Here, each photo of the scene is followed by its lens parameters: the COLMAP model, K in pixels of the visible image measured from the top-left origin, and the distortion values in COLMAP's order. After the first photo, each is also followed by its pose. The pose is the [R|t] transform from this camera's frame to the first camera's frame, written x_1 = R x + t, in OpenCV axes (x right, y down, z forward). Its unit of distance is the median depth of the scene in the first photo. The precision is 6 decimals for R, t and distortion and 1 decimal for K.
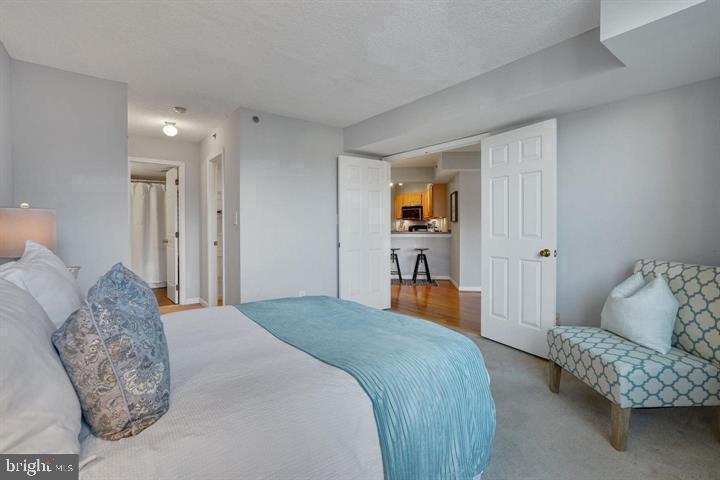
lens RADIAL K [[334.4, 0, 359.3], [0, 334.4, 235.9], [0, 0, 1]] dist [-0.041705, 0.021897]
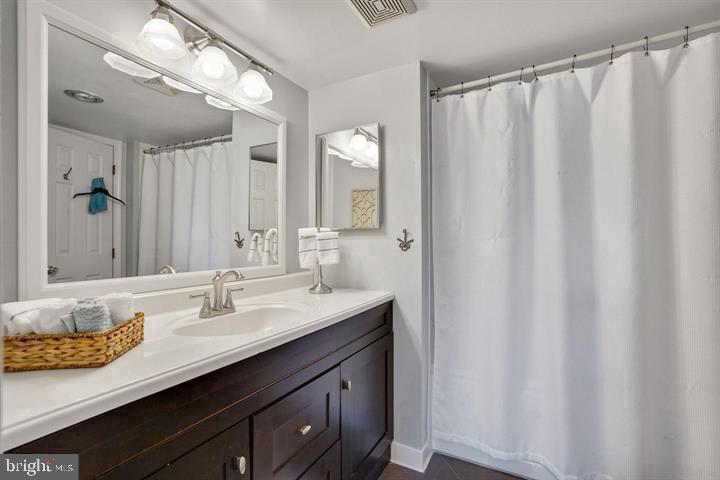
lens RADIAL K [[329.5, 0, 361.3], [0, 329.5, 238.5], [0, 0, 1]] dist [-0.049030, 0.022070]
pose [[0.434450, -0.009232, -0.900648, -0.660818], [-0.021344, 0.999561, -0.020542, -0.033830], [0.900443, 0.028148, 0.434063, 1.098420]]
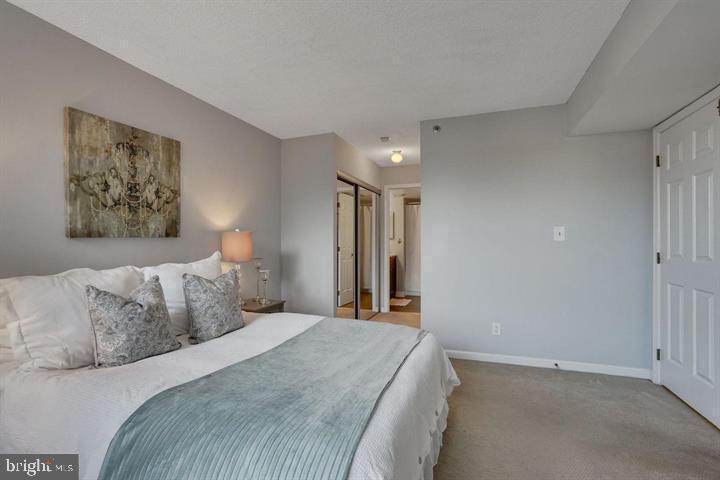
lens RADIAL K [[331.4, 0, 358.1], [0, 331.4, 240.4], [0, 0, 1]] dist [-0.053021, 0.021507]
pose [[0.520673, -0.002340, -0.853753, 0.310252], [-0.022245, 0.999620, -0.016307, -0.013359], [0.853467, 0.027482, 0.520422, 0.281367]]
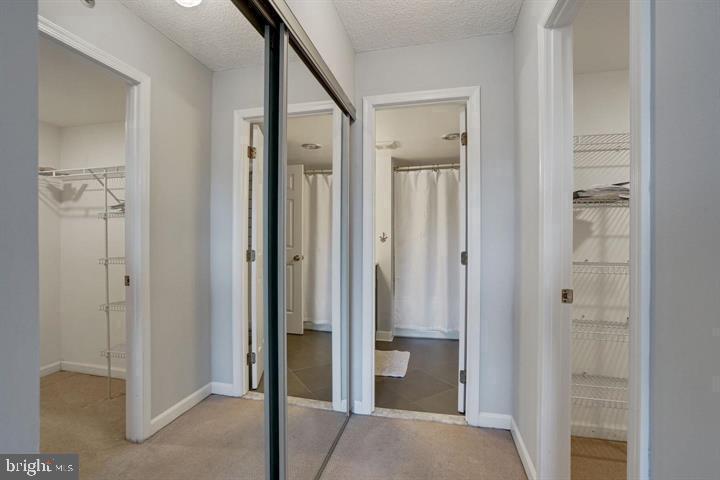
lens RADIAL K [[331.4, 0, 358.1], [0, 331.4, 240.4], [0, 0, 1]] dist [-0.053021, 0.021507]
pose [[0.620322, 0.008025, -0.784307, -0.338991], [-0.024762, 0.999650, -0.009356, -0.022876], [0.783957, 0.025224, 0.620303, 0.714390]]
